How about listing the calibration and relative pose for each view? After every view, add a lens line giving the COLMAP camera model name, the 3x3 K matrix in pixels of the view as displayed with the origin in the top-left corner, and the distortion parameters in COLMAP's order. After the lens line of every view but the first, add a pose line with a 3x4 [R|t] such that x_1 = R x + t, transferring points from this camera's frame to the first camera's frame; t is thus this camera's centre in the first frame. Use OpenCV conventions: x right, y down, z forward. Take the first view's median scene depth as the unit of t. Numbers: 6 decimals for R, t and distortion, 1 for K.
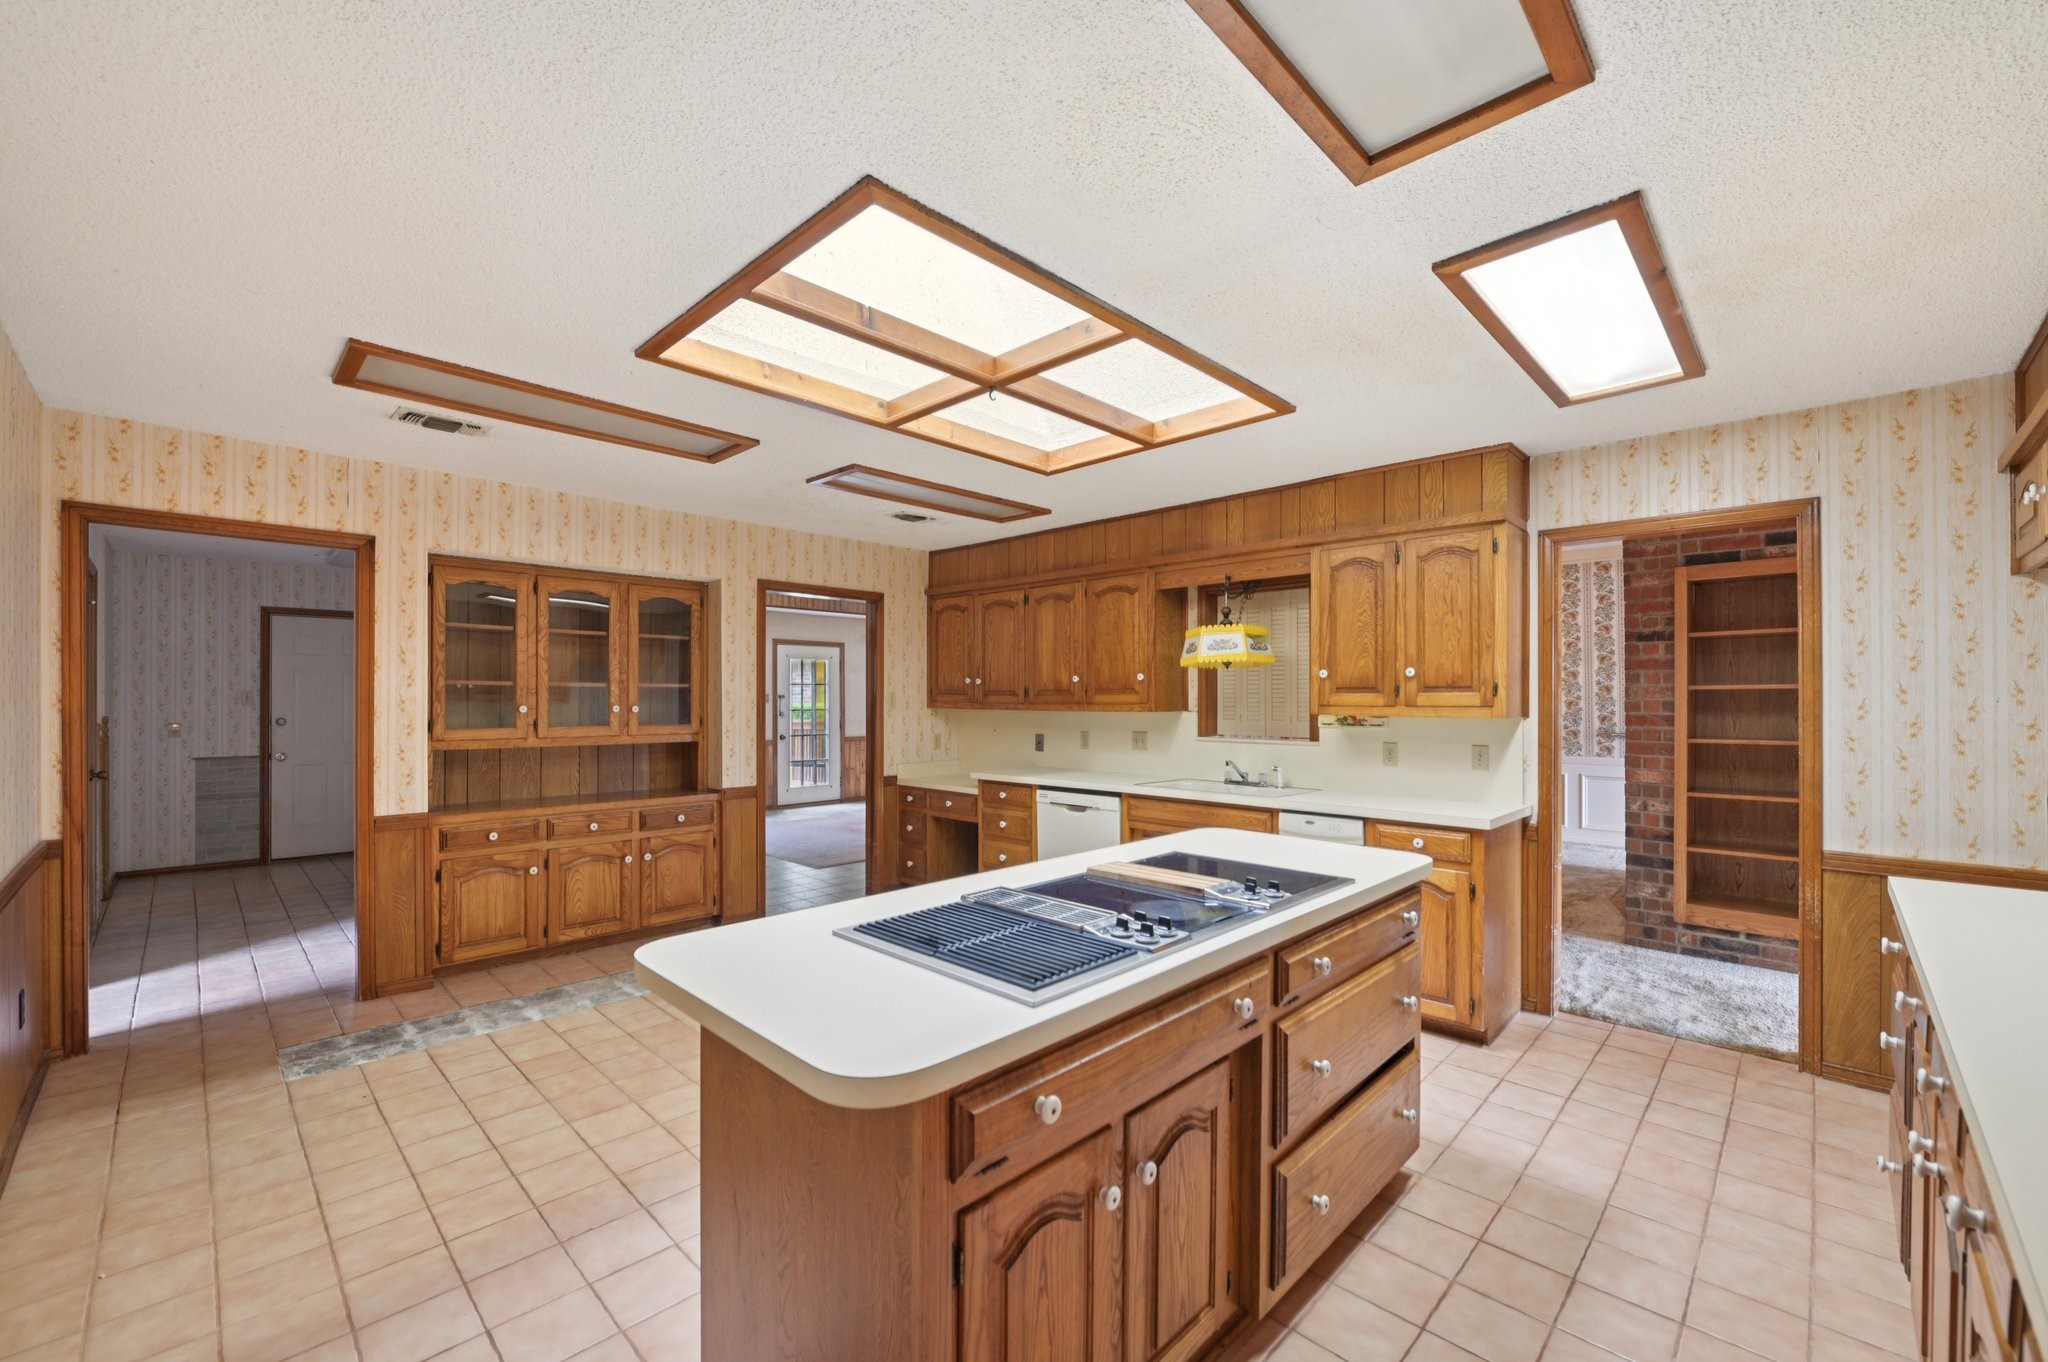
lens RADIAL K [[823.9, 0, 1022.4], [0, 823.9, 696.2], [0, 0, 1]] dist [-0.001914, -0.001047]
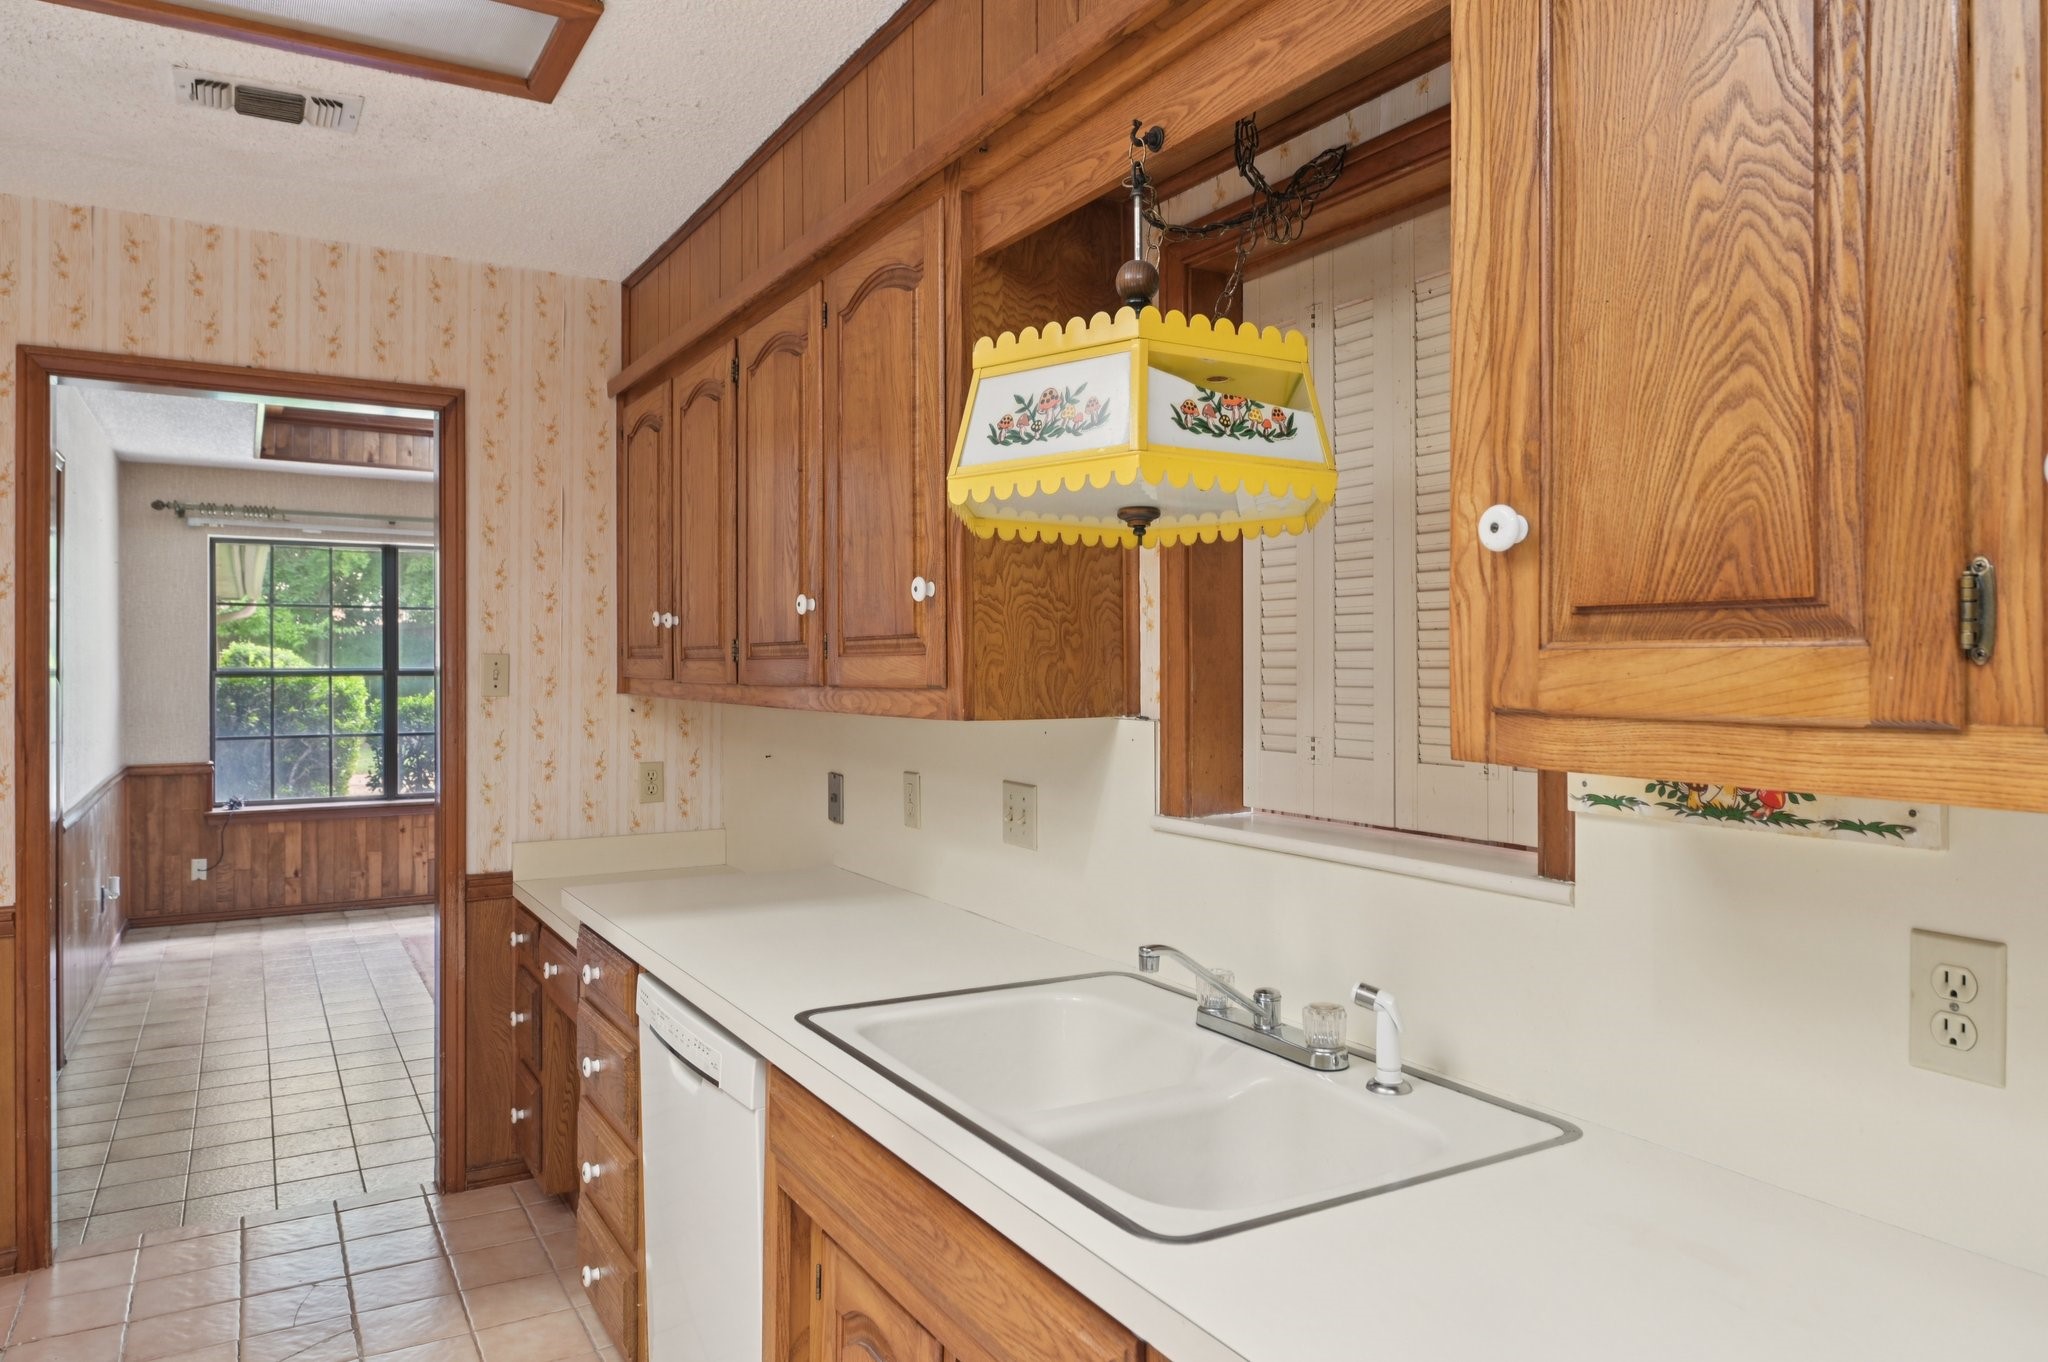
lens RADIAL K [[1303.8, 0, 1020.8], [0, 1303.8, 670.0], [0, 0, 1]] dist [0.001004, 0.000181]
pose [[0.965757, -0.001041, -0.259446, 0.313791], [0.002671, 0.999979, 0.005931, 0.000194], [0.259435, -0.006421, 0.965739, 0.657956]]
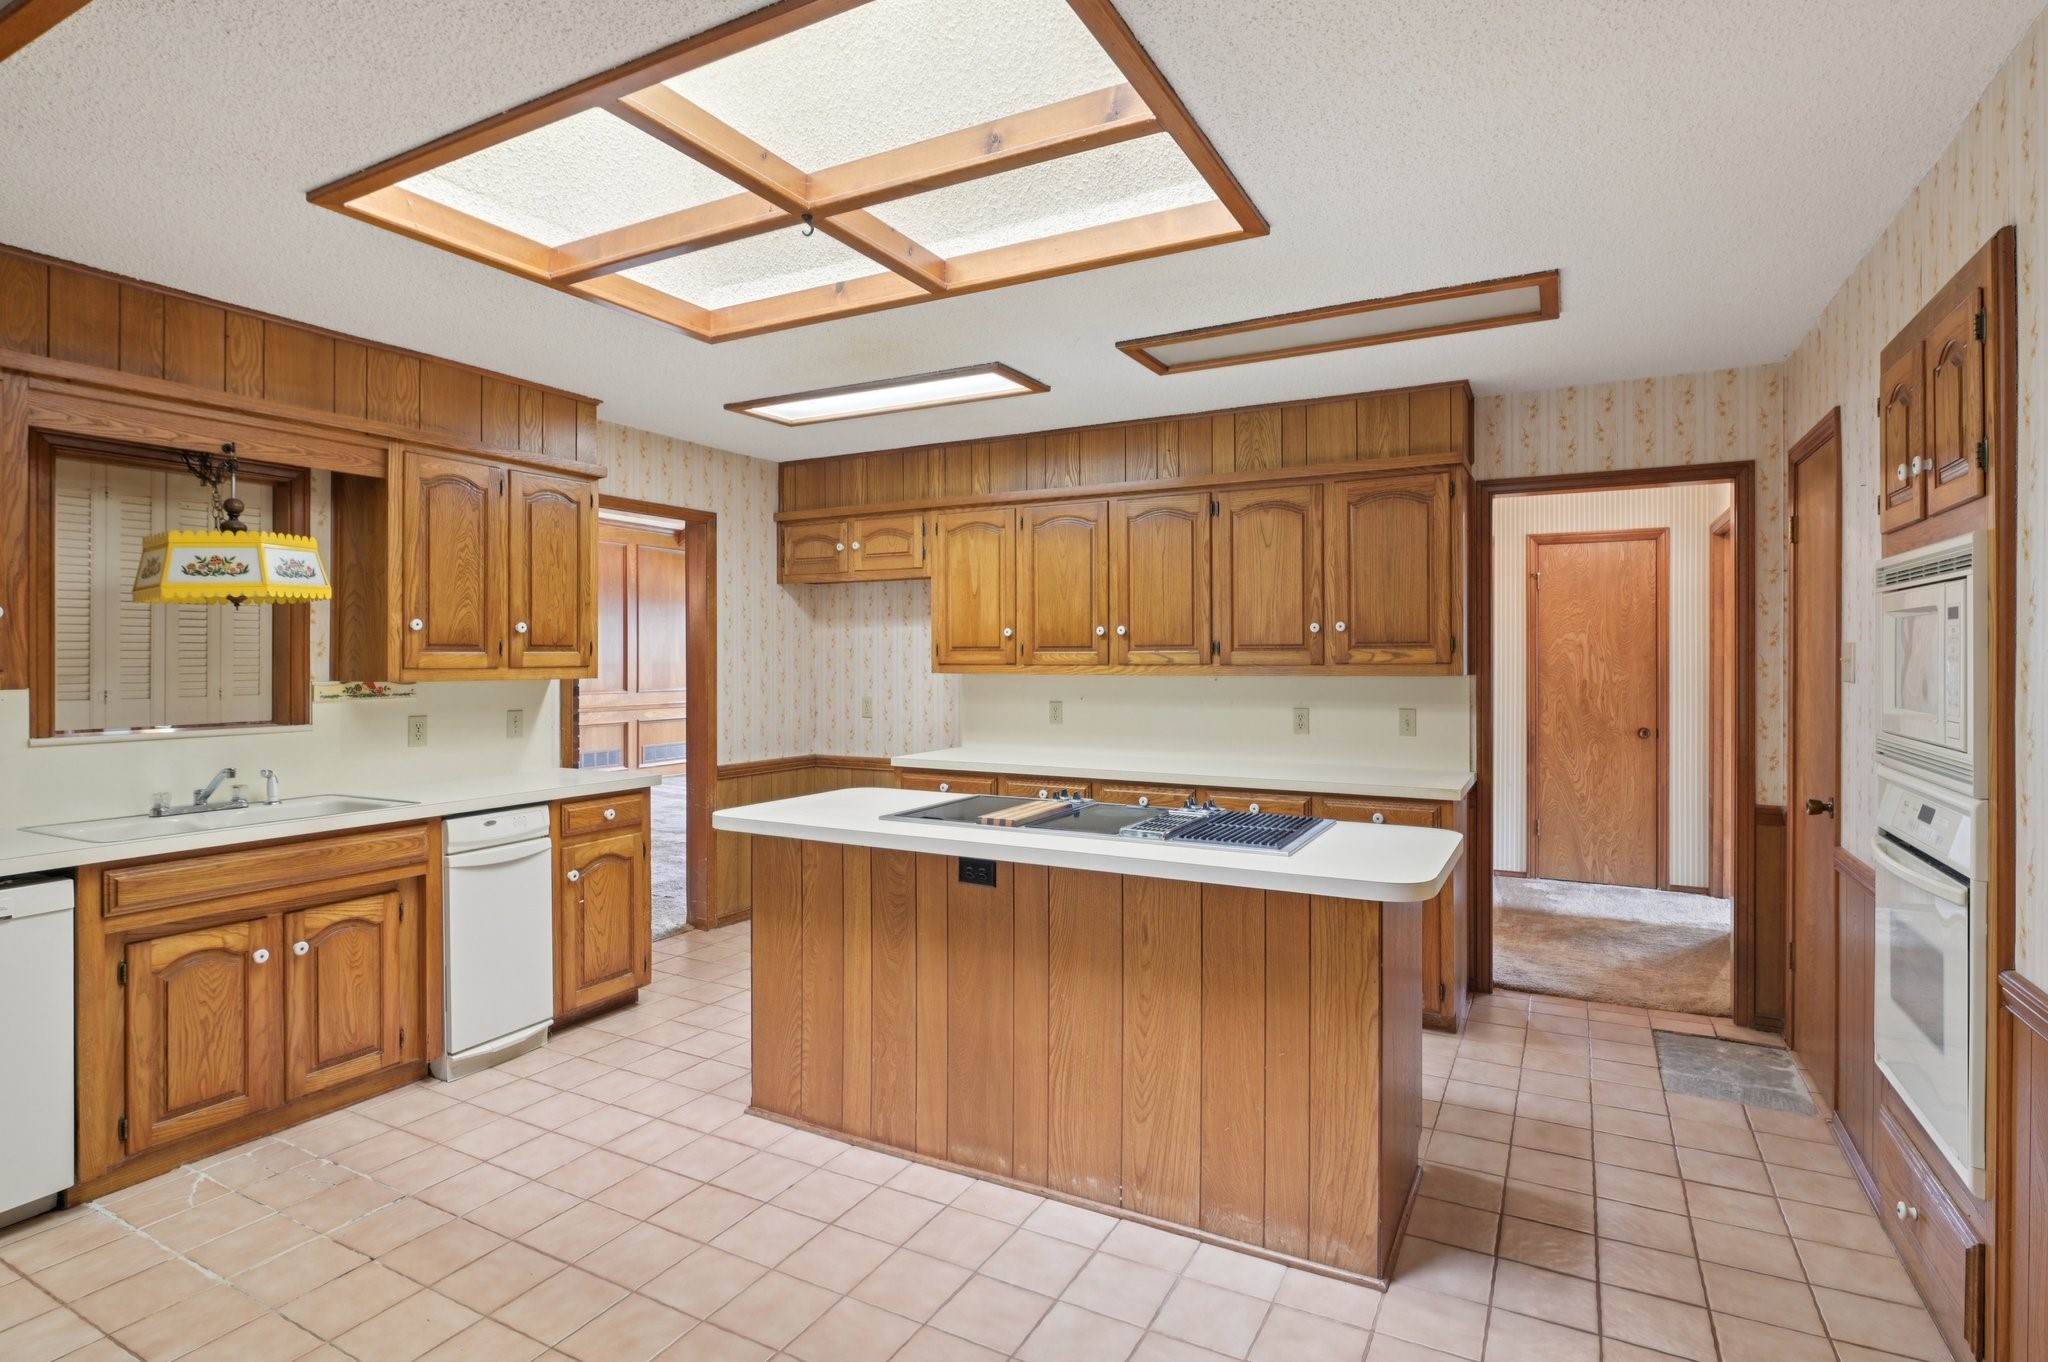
lens RADIAL K [[1042.1, 0, 1017.5], [0, 1042.1, 665.6], [0, 0, 1]] dist [0.000276, -0.000272]
pose [[-0.266721, -0.010059, 0.963721, -0.604953], [-0.001996, 0.999949, 0.009885, -0.001337], [-0.963772, 0.000713, -0.266728, 0.680464]]
